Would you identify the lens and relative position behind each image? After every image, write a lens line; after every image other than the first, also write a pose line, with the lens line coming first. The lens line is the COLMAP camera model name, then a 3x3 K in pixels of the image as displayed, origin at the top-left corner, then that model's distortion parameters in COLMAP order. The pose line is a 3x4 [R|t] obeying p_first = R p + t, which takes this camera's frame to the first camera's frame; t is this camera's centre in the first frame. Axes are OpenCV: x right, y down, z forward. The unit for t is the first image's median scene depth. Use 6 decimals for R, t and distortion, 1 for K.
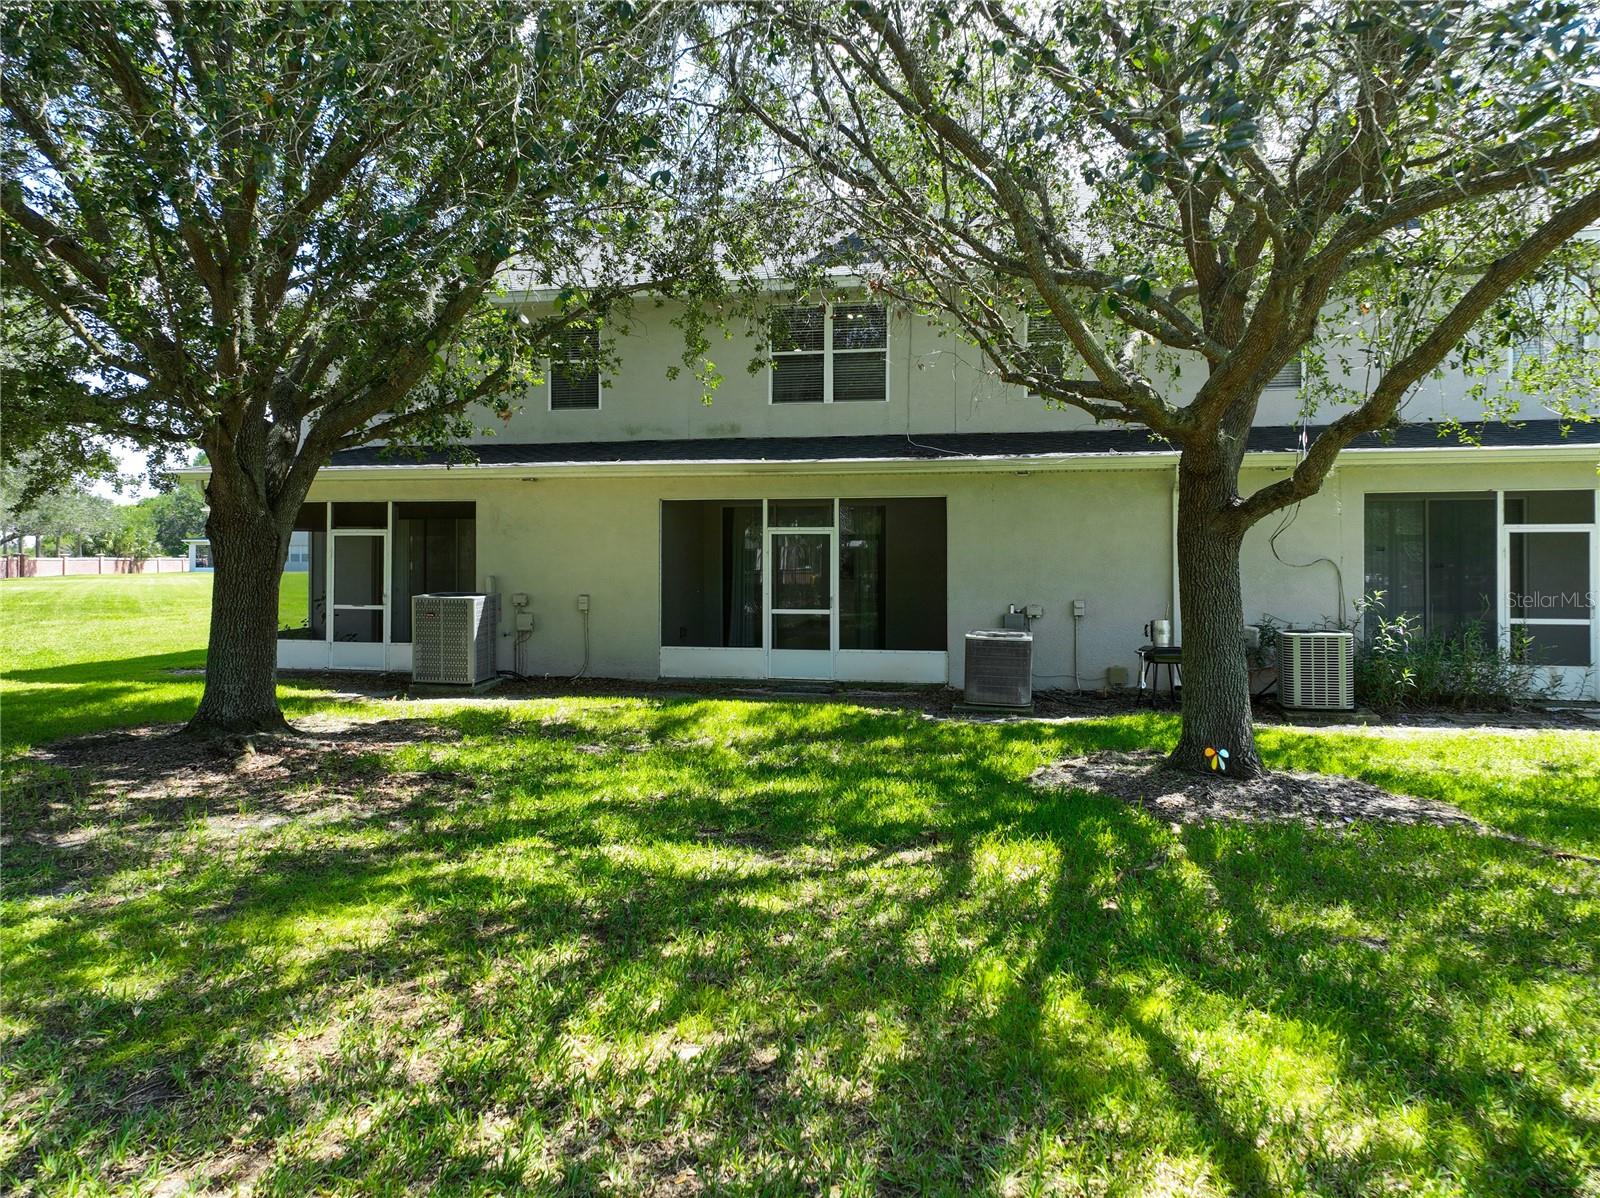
lens RADIAL K [[1102.1, 0, 800.0], [0, 1102.1, 599.0], [0, 0, 1]] dist [0.002935, 0.002678]
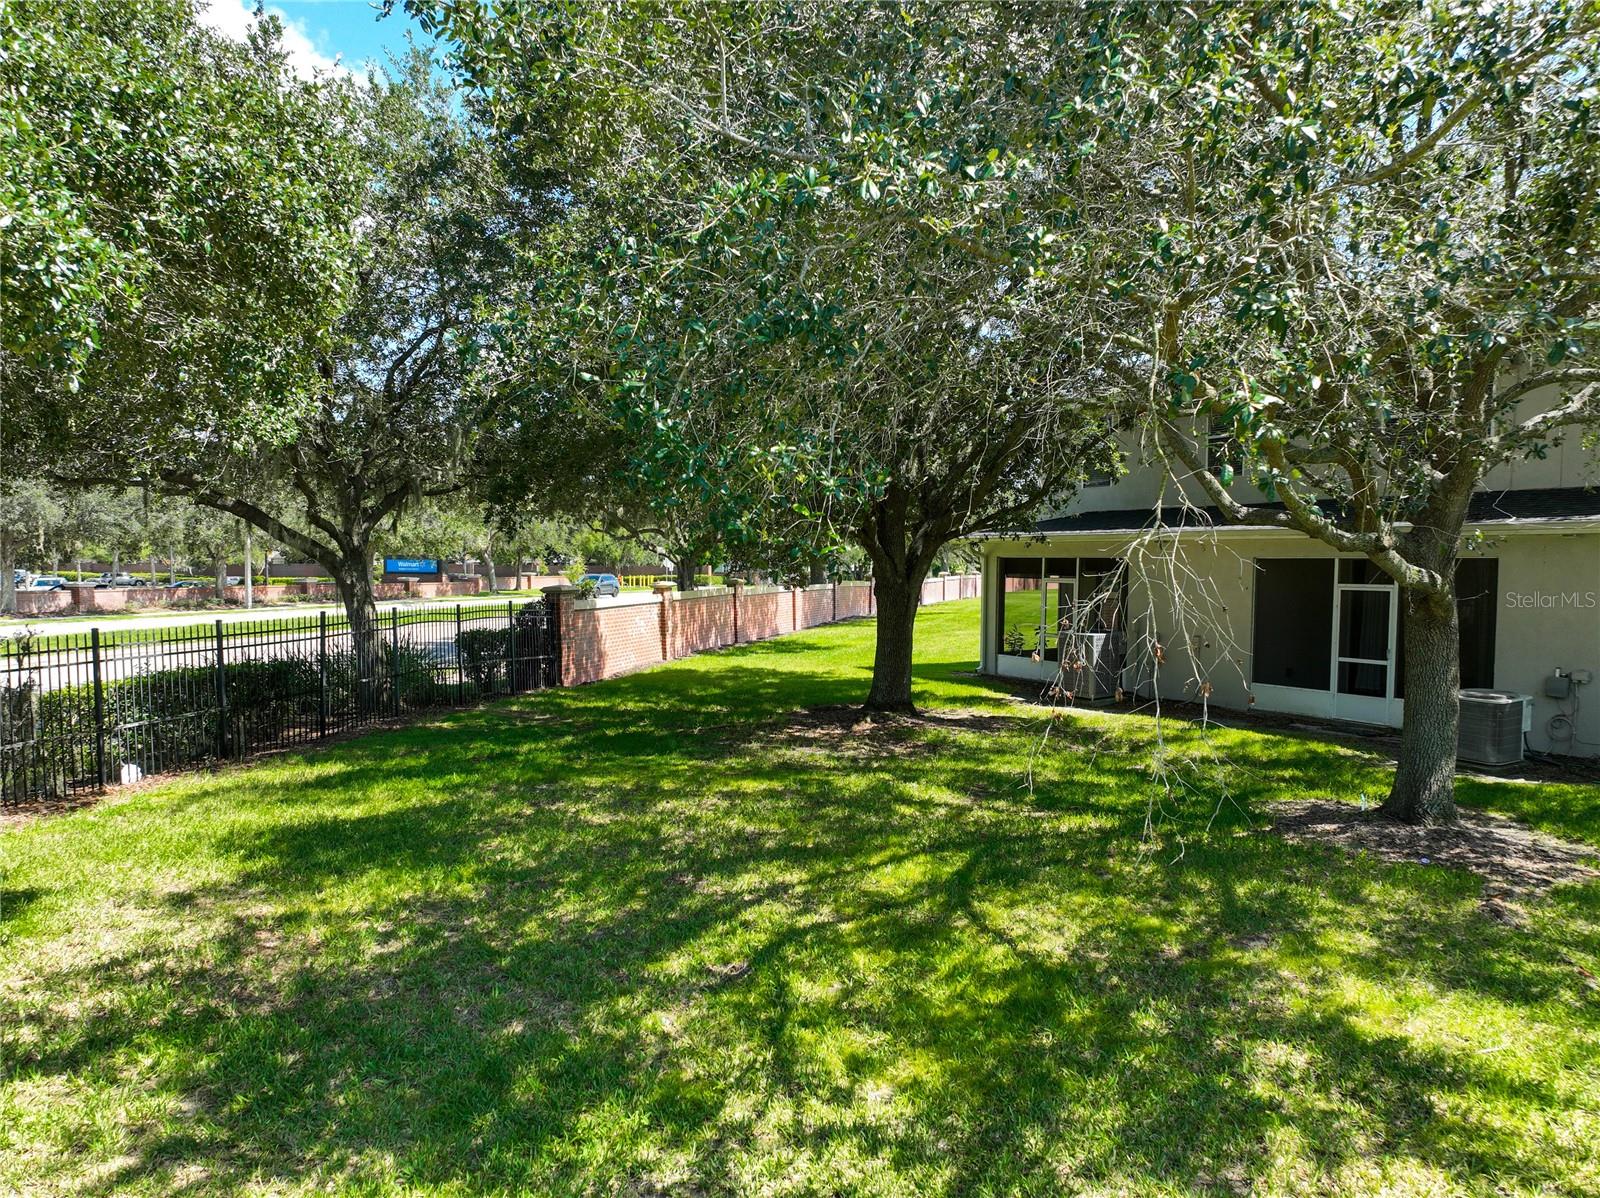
lens RADIAL K [[1045.7, 0, 800.0], [0, 1045.7, 599.0], [0, 0, 1]] dist [-0.001152, 0.000711]
pose [[0.689472, 0.022554, -0.723961, 0.464490], [-0.037809, 0.999273, -0.004877, -0.030417], [0.723324, 0.030735, 0.689824, -0.163589]]
